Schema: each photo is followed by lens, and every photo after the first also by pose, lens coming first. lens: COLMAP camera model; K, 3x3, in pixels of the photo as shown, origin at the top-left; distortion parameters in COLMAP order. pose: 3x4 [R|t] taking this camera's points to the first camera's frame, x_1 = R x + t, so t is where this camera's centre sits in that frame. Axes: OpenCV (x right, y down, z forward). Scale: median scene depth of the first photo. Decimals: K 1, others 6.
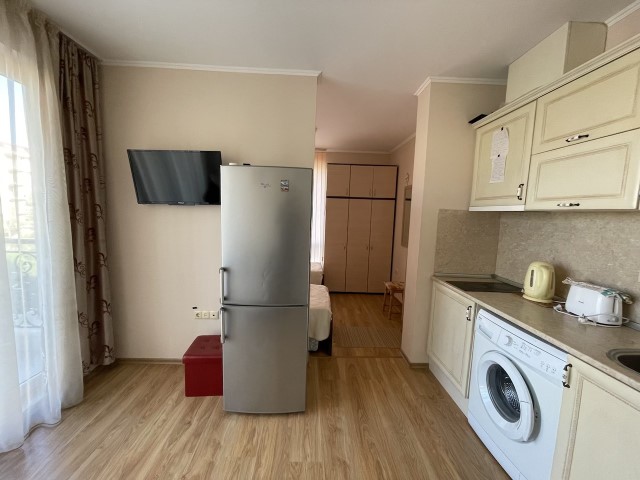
lens RADIAL K [[258.7, 0, 318.6], [0, 258.7, 237.1], [0, 0, 1]] dist [0.003412, -0.000841]
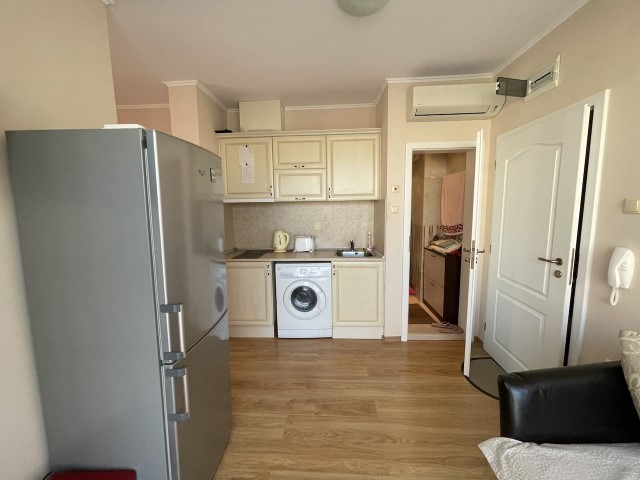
lens RADIAL K [[258.7, 0, 319.5], [0, 258.7, 236.0], [0, 0, 1]] dist [0.003412, -0.000841]
pose [[0.077360, -0.138119, 0.987390, -0.945022], [0.111672, 0.985326, 0.129081, -0.070085], [-0.990729, 0.100278, 0.091649, 0.607548]]
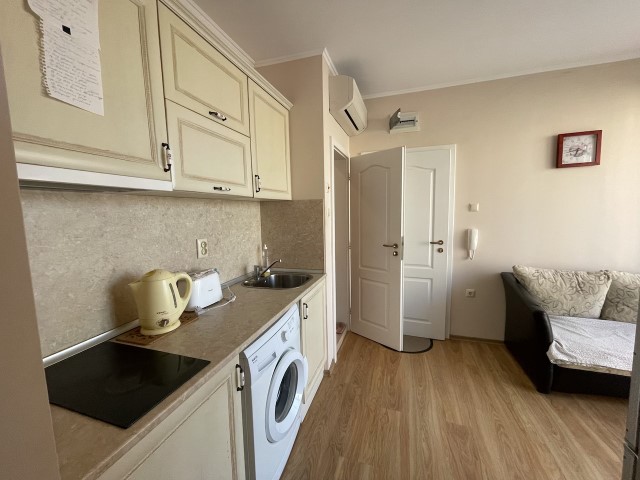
lens RADIAL K [[258.7, 0, 317.6], [0, 258.7, 236.8], [0, 0, 1]] dist [0.003412, -0.000841]
pose [[-0.936101, -0.041224, 0.349308, 0.276343], [0.029445, 0.980437, 0.194618, -0.110262], [-0.350497, 0.192468, -0.916574, 1.542716]]
